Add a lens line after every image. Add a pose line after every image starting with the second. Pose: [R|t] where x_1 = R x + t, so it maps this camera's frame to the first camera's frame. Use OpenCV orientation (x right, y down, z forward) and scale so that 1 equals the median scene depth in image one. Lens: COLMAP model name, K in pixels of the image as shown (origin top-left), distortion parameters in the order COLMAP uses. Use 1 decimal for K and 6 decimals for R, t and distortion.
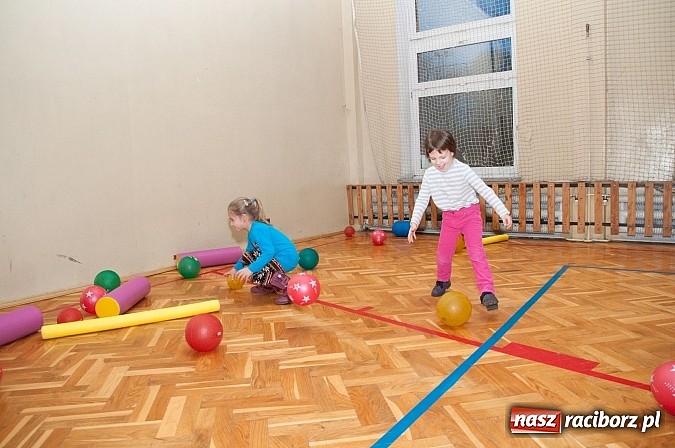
lens RADIAL K [[481.4, 0, 337.3], [0, 481.4, 213.6], [0, 0, 1]] dist [-0.117229, 0.001479]
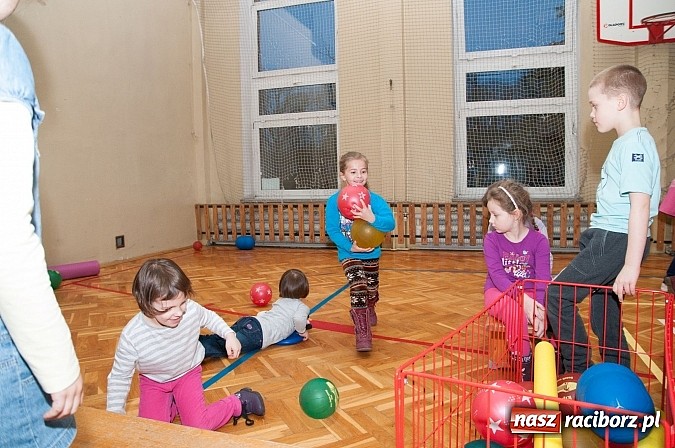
lens RADIAL K [[481.4, 0, 337.3], [0, 481.4, 213.6], [0, 0, 1]] dist [-0.117229, 0.001479]
pose [[0.954099, -0.002158, 0.299483, 0.003842], [0.011233, 0.999528, -0.028587, -0.002618], [-0.299280, 0.030639, 0.953673, -0.163247]]
